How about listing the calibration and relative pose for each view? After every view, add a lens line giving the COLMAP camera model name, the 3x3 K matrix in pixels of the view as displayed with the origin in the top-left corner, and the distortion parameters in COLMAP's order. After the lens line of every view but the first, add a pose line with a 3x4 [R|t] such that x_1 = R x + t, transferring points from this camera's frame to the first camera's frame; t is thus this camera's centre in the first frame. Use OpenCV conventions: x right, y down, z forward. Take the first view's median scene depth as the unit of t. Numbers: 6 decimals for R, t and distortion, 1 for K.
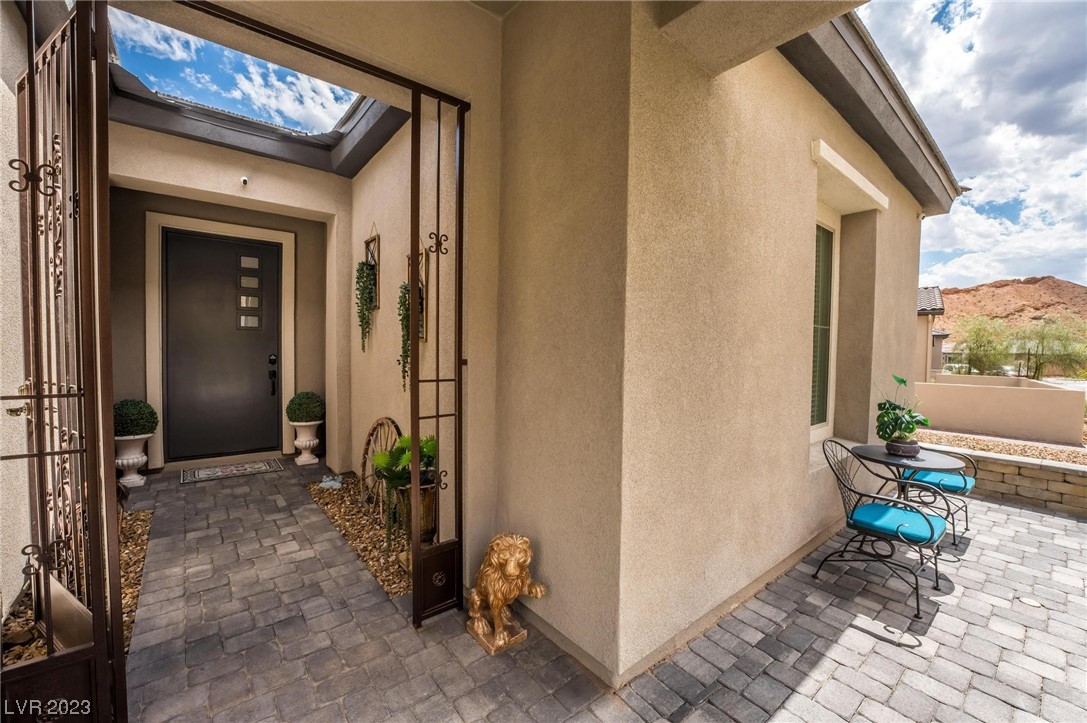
lens RADIAL K [[437.5, 0, 566.9], [0, 437.5, 364.0], [0, 0, 1]] dist [-0.001406, 0.000157]
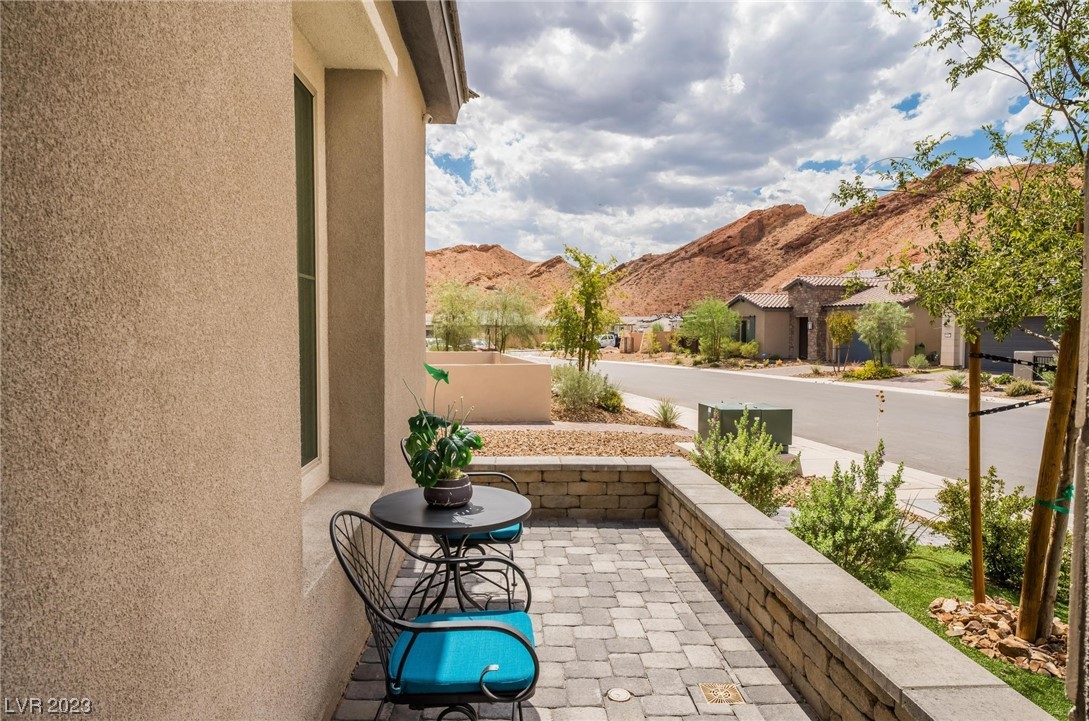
lens RADIAL K [[641.2, 0, 544.5], [0, 641.2, 360.5], [0, 0, 1]] dist [0.039376, -0.000180]
pose [[0.603964, -0.055990, 0.795043, 0.051521], [0.037182, 0.998423, 0.042068, -0.002839], [-0.796144, 0.004154, 0.605093, 0.109066]]
